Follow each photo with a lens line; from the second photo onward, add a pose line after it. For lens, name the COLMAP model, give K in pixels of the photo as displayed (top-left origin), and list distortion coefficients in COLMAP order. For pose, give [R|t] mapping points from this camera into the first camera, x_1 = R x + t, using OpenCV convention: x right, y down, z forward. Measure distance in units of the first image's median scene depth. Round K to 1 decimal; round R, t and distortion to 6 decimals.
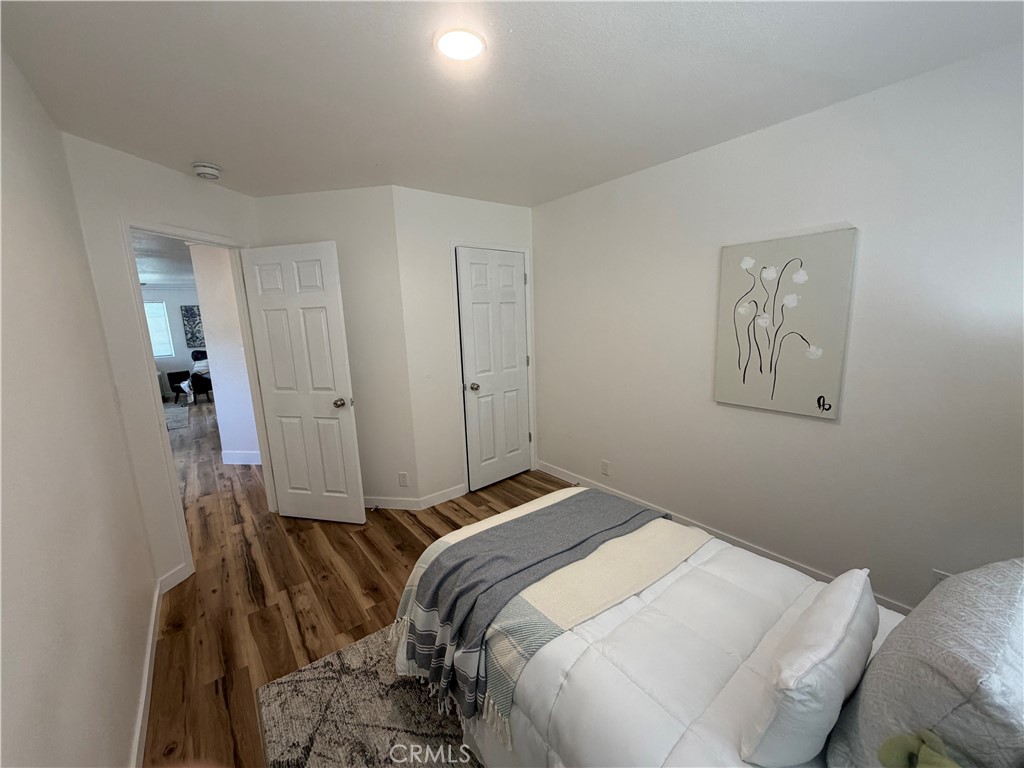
lens RADIAL K [[407.5, 0, 512.0], [0, 407.5, 384.0], [0, 0, 1]] dist [0.002251, 0.000154]
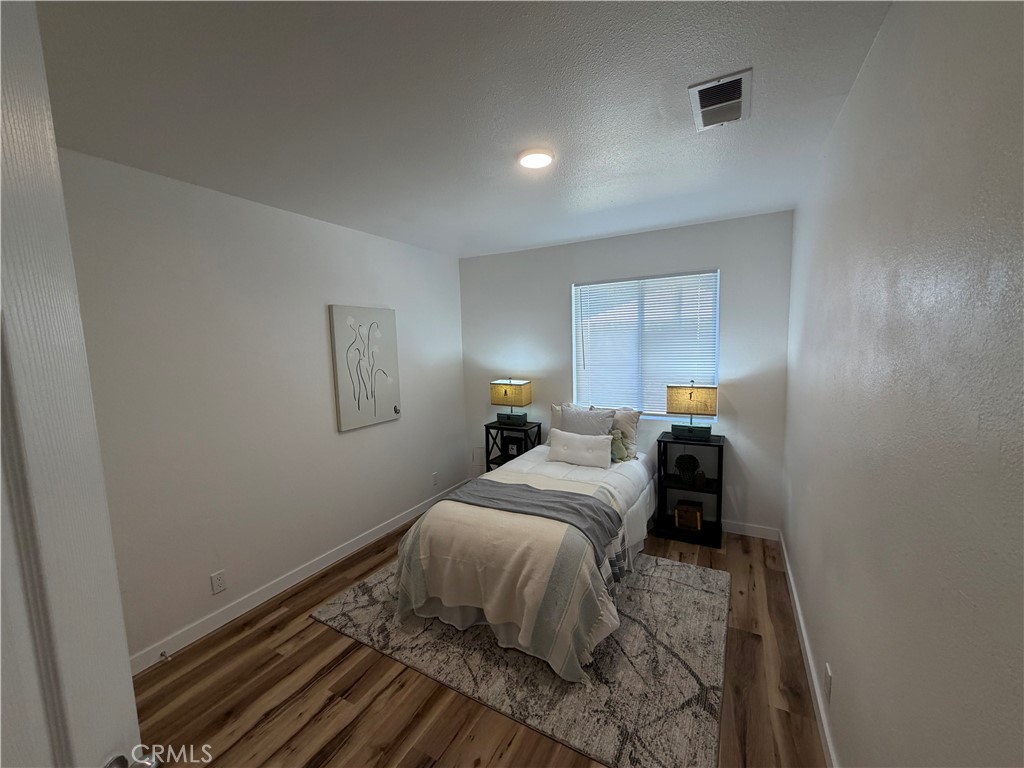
lens RADIAL K [[407.5, 0, 512.0], [0, 407.5, 384.0], [0, 0, 1]] dist [0.002251, 0.000154]
pose [[-0.402089, -0.042492, 0.914614, -0.946768], [0.207682, 0.968653, 0.136305, -0.184235], [-0.891736, 0.244756, -0.380660, 1.190322]]
